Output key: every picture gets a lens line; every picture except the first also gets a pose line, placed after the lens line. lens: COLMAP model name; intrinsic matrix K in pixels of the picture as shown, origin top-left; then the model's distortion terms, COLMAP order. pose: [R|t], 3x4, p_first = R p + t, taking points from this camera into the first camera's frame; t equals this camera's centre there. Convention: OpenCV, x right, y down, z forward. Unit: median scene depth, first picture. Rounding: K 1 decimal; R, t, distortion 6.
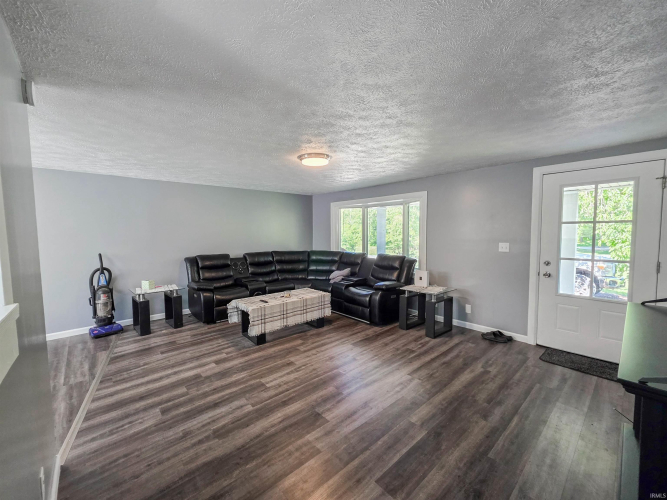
lens RADIAL K [[266.5, 0, 333.5], [0, 266.5, 250.0], [0, 0, 1]] dist [-0.001236, 0.004190]
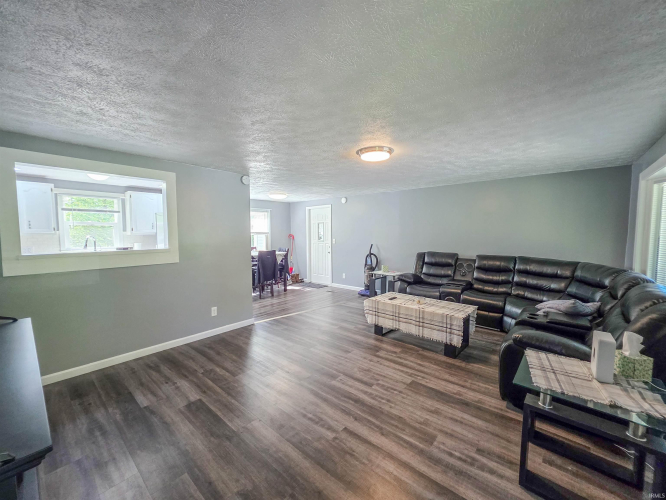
lens RADIAL K [[266.1, 0, 333.0], [0, 266.1, 250.0], [0, 0, 1]] dist [-0.001236, 0.004190]
pose [[0.152359, 0.073565, -0.985583, 0.699449], [-0.069996, 0.995525, 0.063487, -0.039619], [0.985843, 0.059314, 0.156827, 0.609909]]
